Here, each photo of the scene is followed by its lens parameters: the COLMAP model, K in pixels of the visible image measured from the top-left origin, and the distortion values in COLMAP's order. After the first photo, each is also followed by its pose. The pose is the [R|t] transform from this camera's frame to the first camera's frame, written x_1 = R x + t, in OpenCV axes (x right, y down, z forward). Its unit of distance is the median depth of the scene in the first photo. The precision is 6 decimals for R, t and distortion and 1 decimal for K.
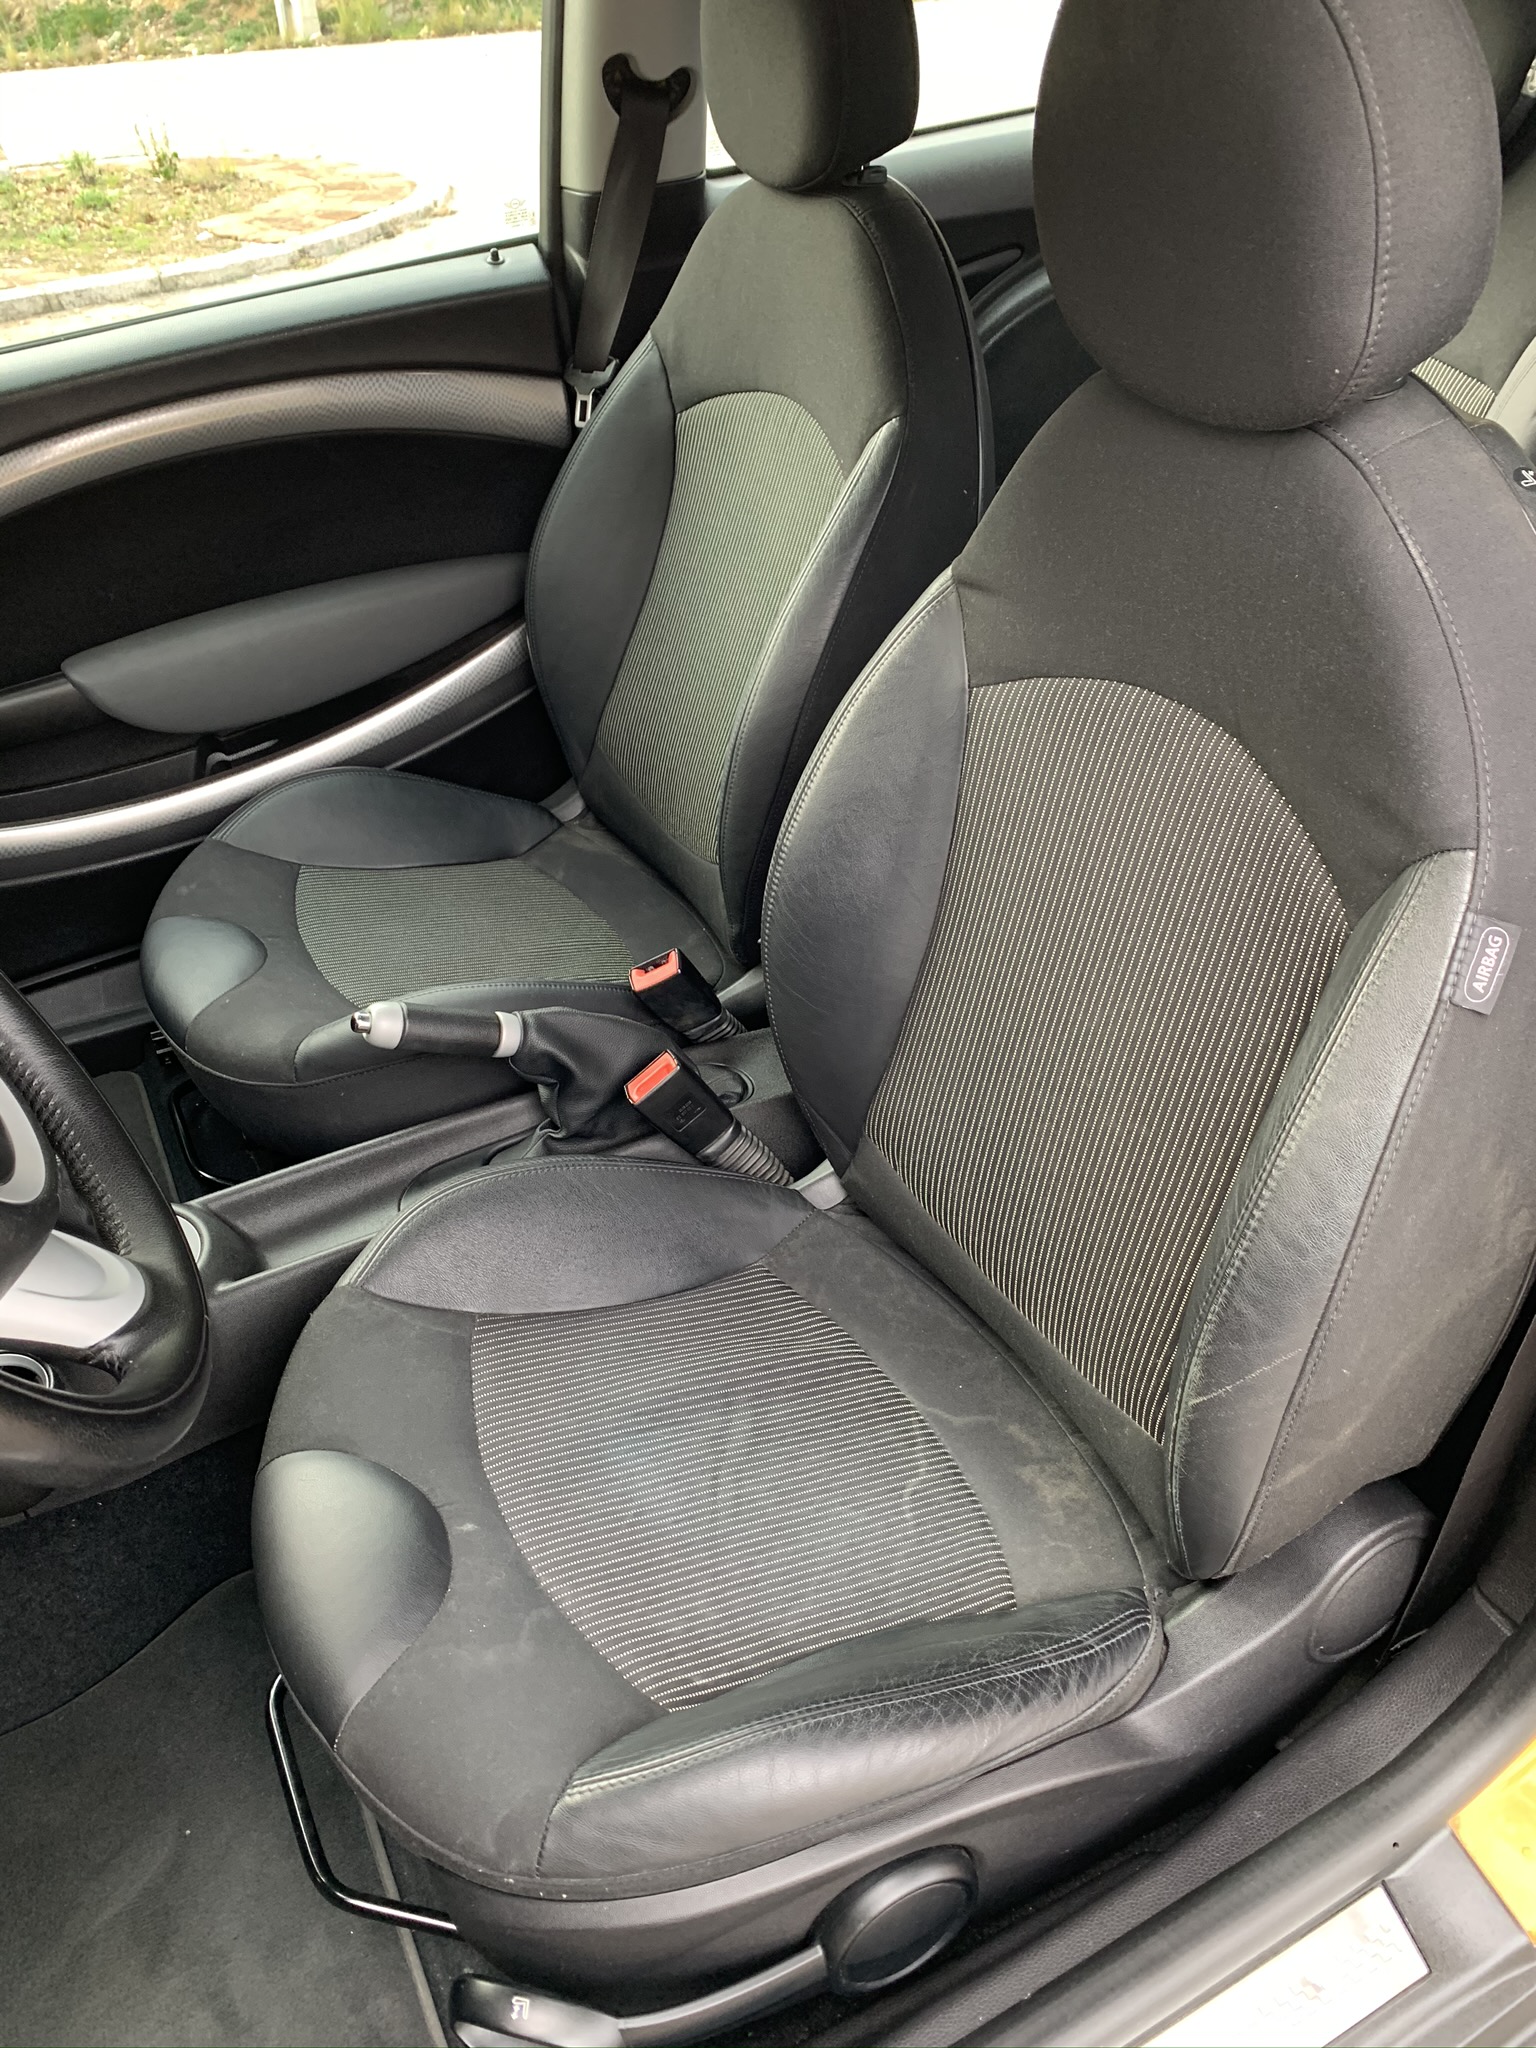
lens RADIAL K [[1577.0, 0, 765.2], [0, 1577.0, 1016.1], [0, 0, 1]] dist [0.018370, -0.020191]
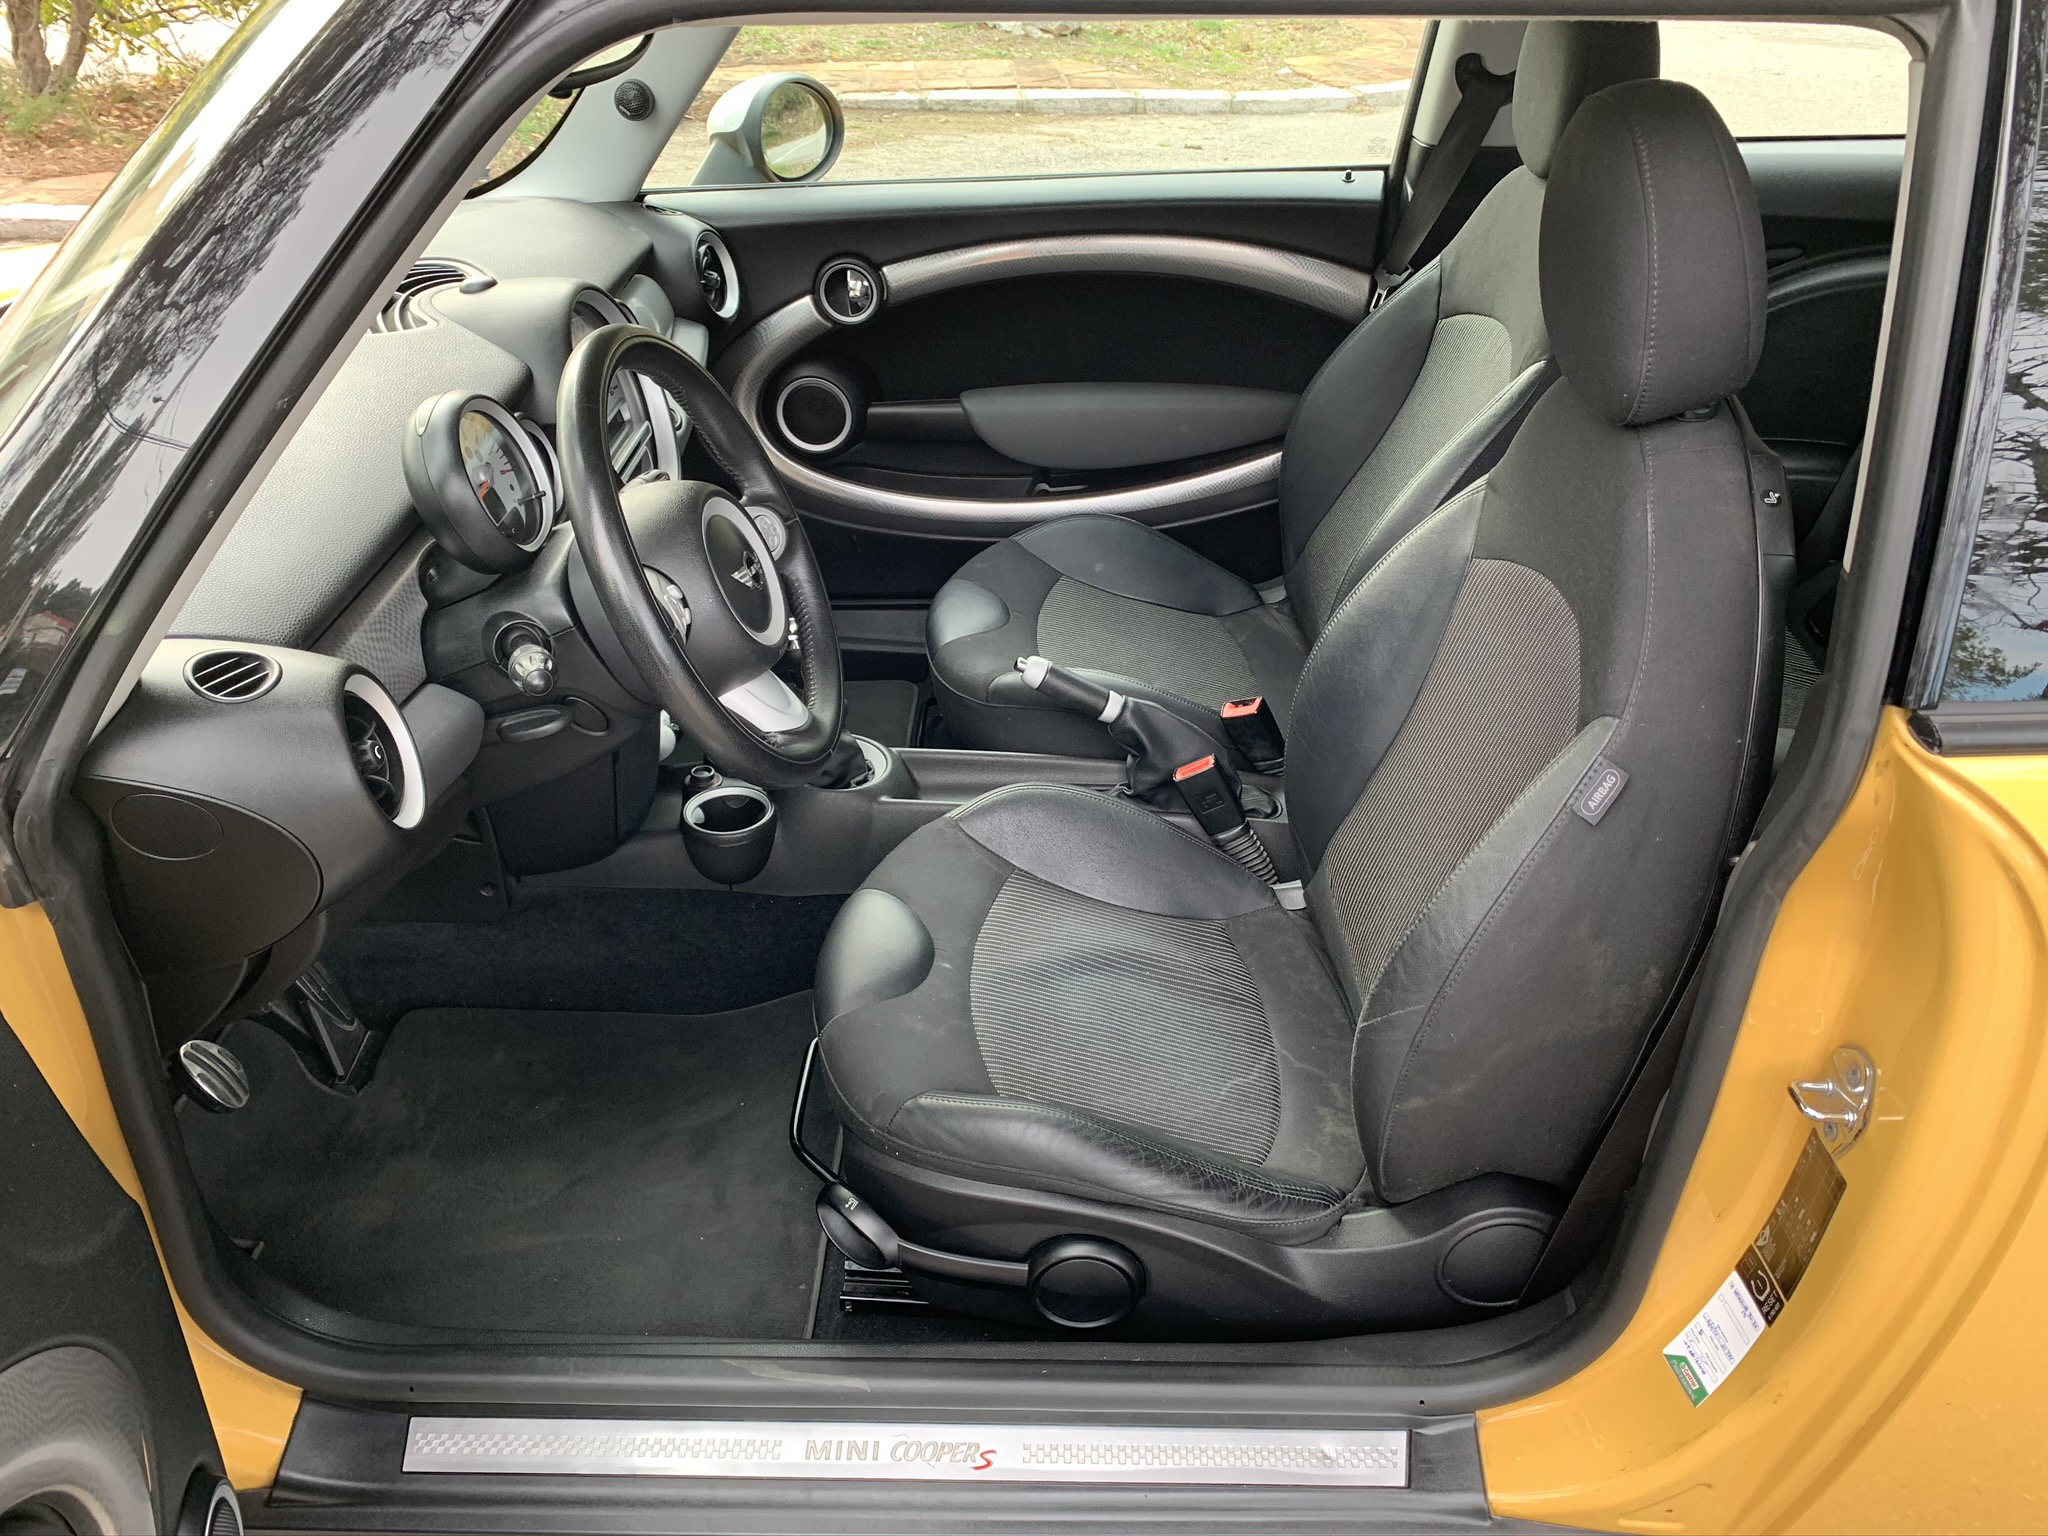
lens RADIAL K [[1577.0, 0, 1019.3], [0, 1577.0, 781.0], [0, 0, 1]] dist [0.018370, -0.020191]
pose [[0.873177, 0.323595, -0.364483, 0.279270], [-0.335958, 0.941369, 0.030926, 0.053058], [0.353121, 0.095447, 0.930696, -0.327157]]
